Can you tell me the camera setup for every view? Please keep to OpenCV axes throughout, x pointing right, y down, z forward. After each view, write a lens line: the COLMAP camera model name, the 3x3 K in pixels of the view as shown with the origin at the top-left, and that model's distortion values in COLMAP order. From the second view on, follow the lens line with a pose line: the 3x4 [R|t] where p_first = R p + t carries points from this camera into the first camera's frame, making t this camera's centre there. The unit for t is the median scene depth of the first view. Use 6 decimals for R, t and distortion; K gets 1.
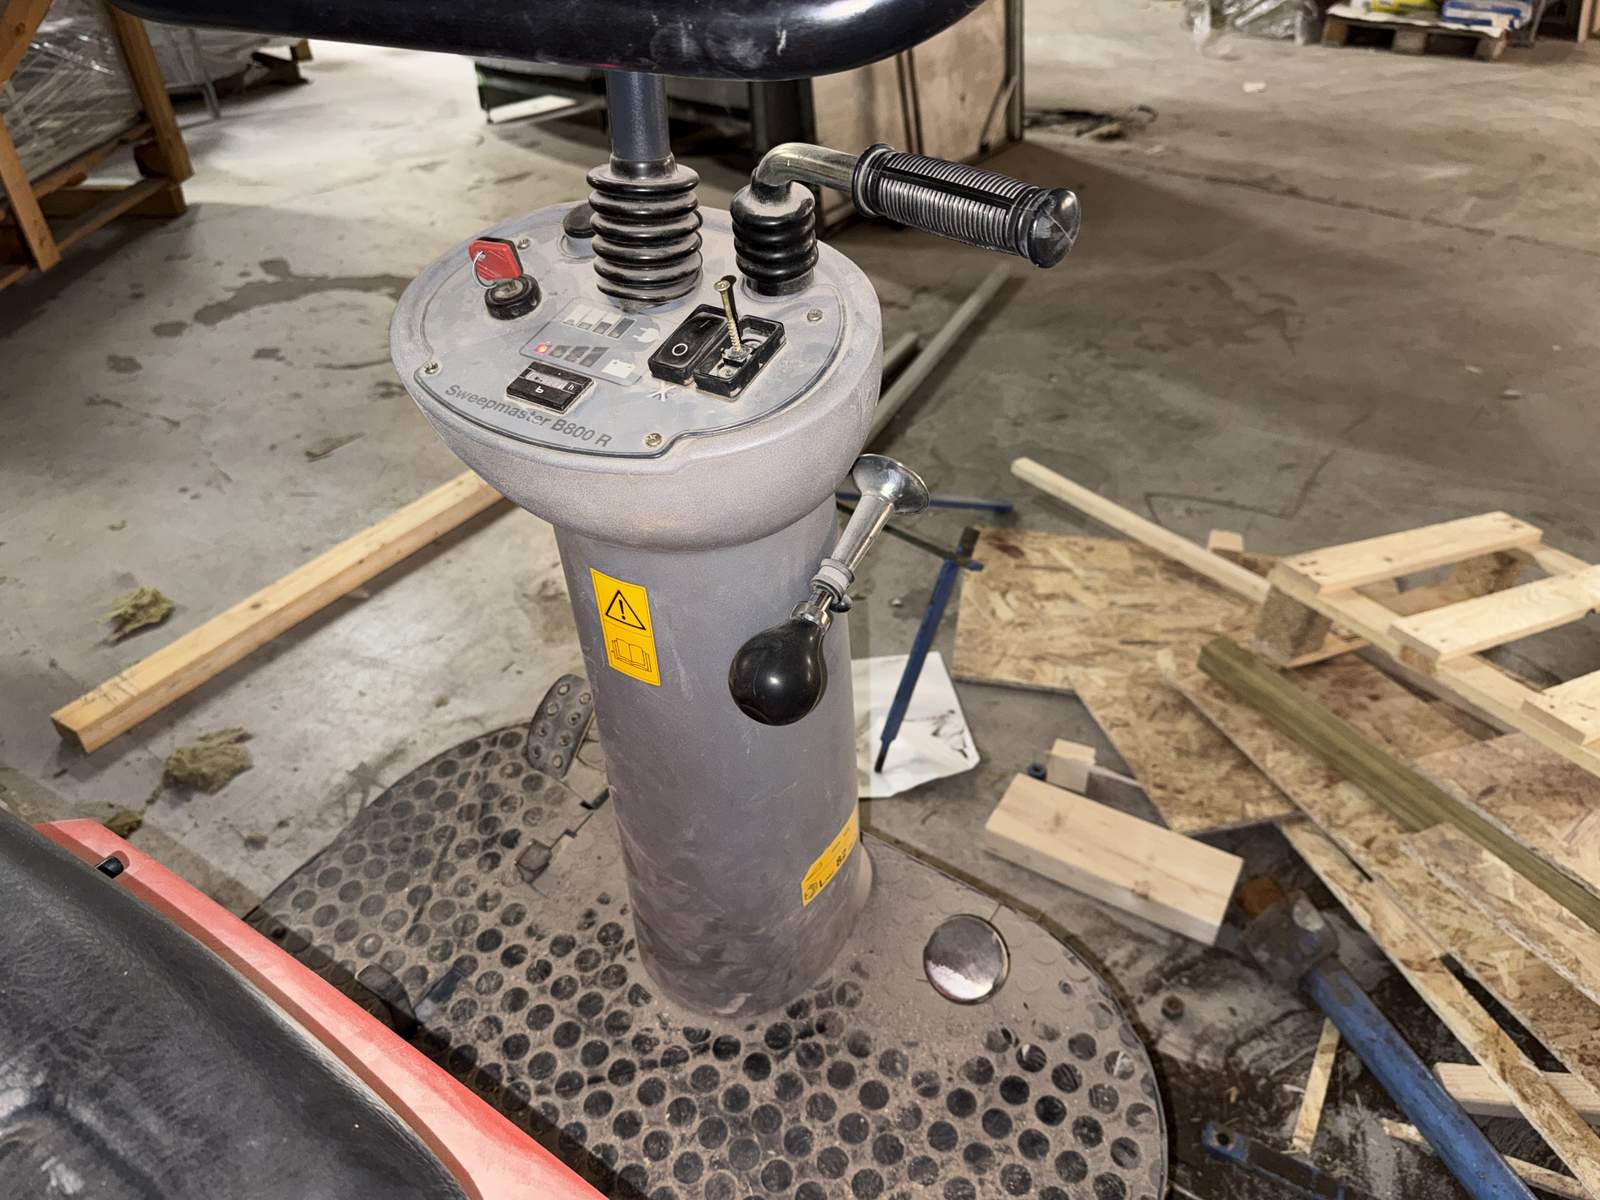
lens RADIAL K [[1147.7, 0, 805.3], [0, 1147.7, 609.1], [0, 0, 1]] dist [0.027926, -0.044216]
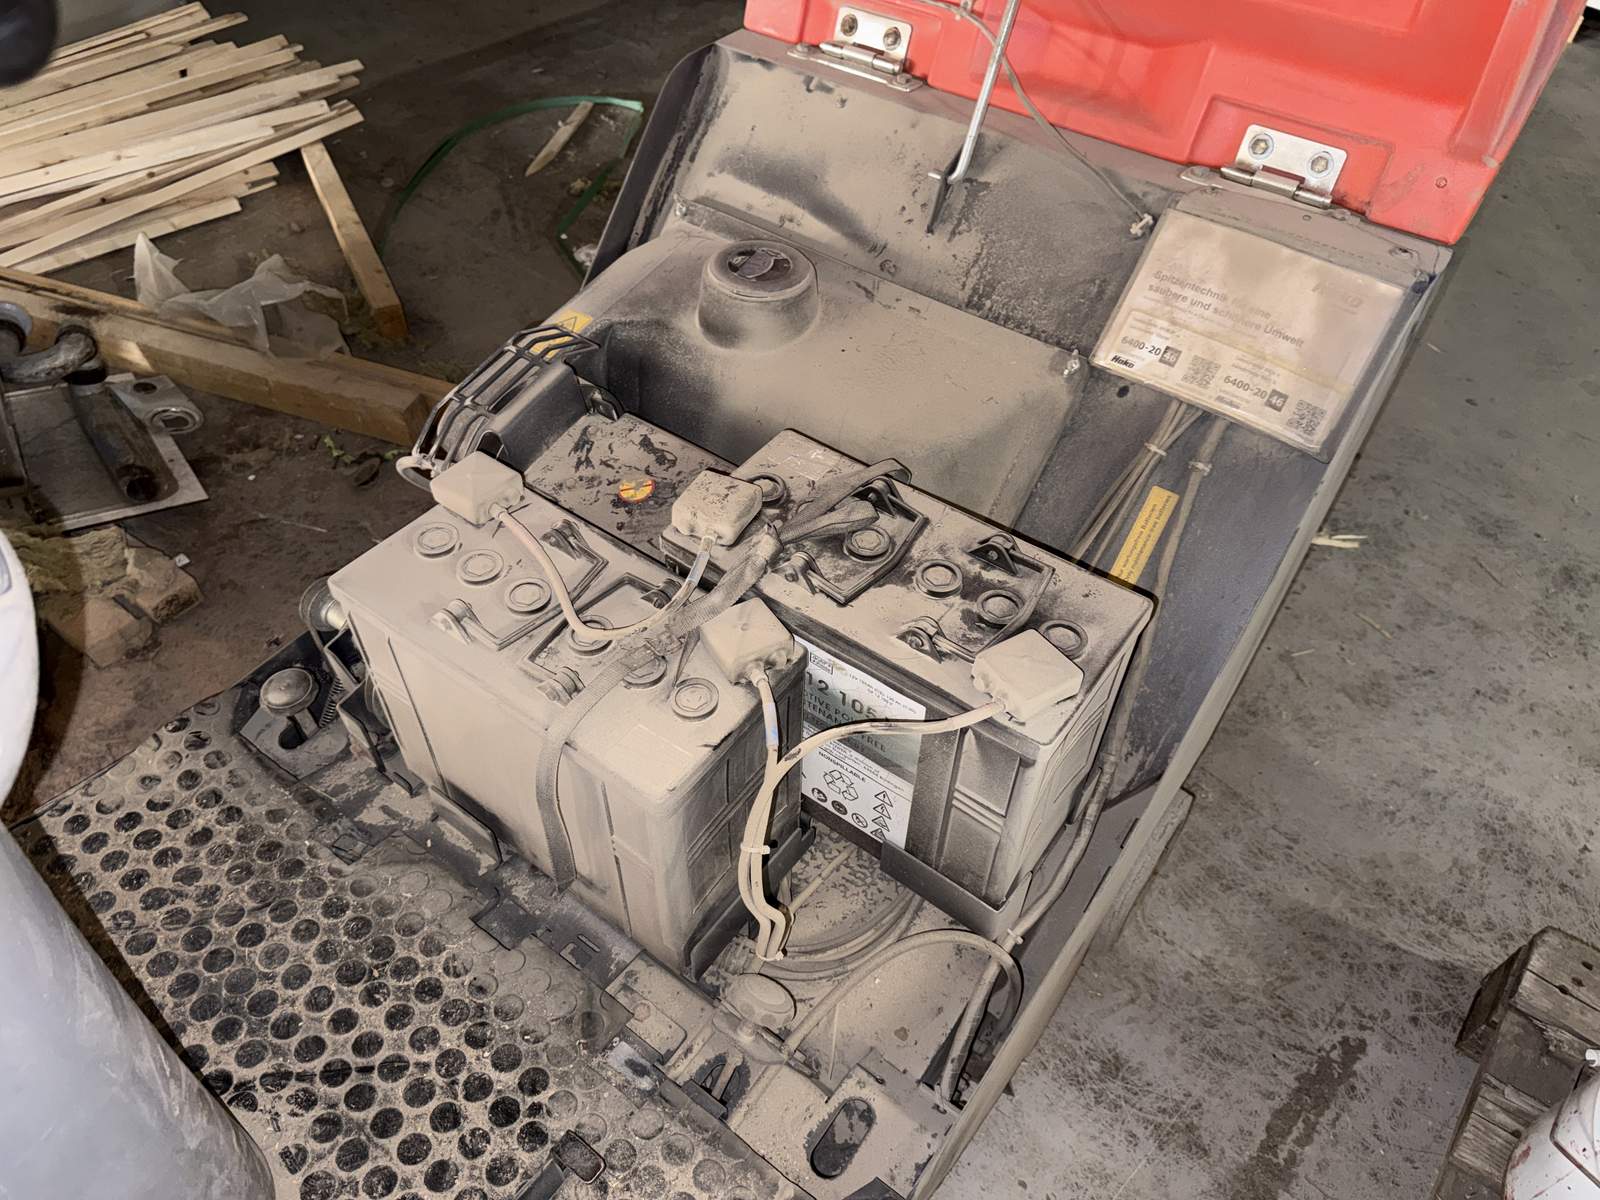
lens RADIAL K [[1147.7, 0, 793.7], [0, 1147.7, 592.4], [0, 0, 1]] dist [0.027926, -0.044216]
pose [[-0.998260, -0.049713, 0.031712, -0.383819], [0.025637, 0.118409, 0.992634, -0.407614], [-0.053102, 0.991720, -0.116929, 0.488192]]
